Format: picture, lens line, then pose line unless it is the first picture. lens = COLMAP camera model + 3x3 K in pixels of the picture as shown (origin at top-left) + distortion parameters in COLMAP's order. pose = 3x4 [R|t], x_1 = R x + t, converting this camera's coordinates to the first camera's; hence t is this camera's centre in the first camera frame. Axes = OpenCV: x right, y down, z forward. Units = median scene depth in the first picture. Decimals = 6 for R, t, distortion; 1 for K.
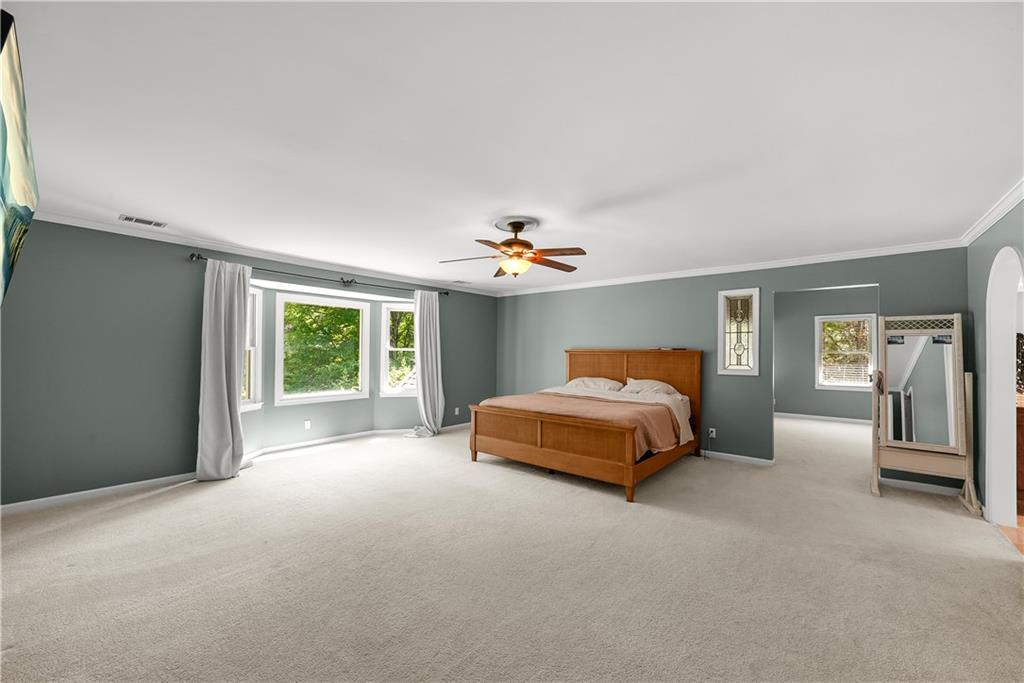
lens RADIAL K [[394.4, 0, 516.6], [0, 394.4, 367.6], [0, 0, 1]] dist [0.004043, 0.000570]
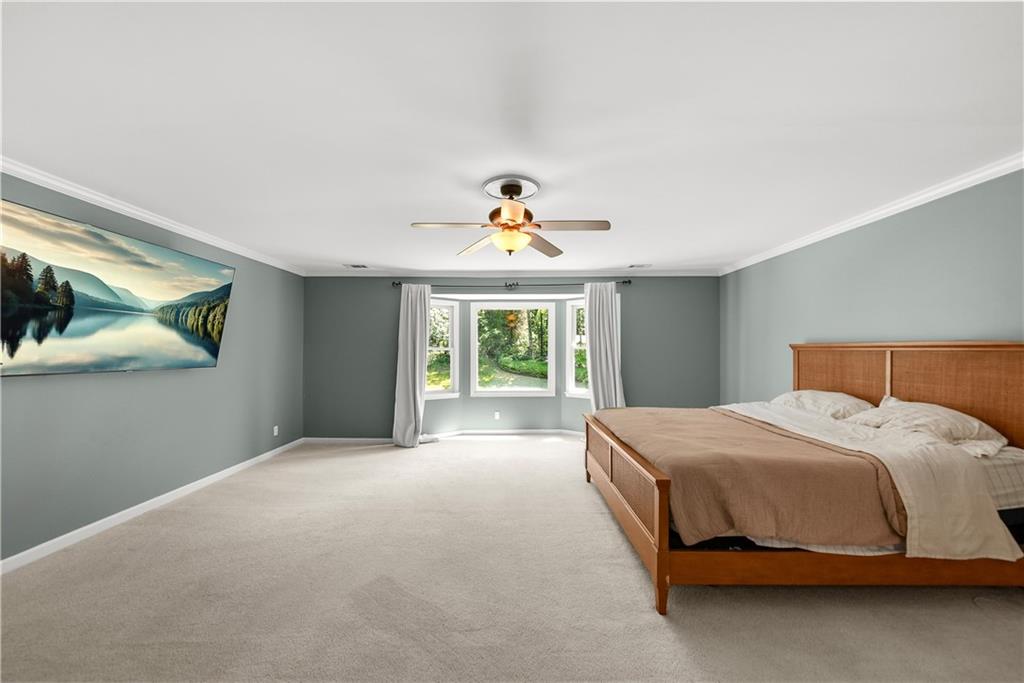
lens RADIAL K [[394.4, 0, 496.5], [0, 394.4, 357.8], [0, 0, 1]] dist [0.004043, 0.000570]
pose [[0.641737, 0.003579, -0.766917, 0.367097], [-0.022395, 0.999650, -0.014075, -0.005369], [0.766598, 0.026207, 0.641592, 0.289427]]
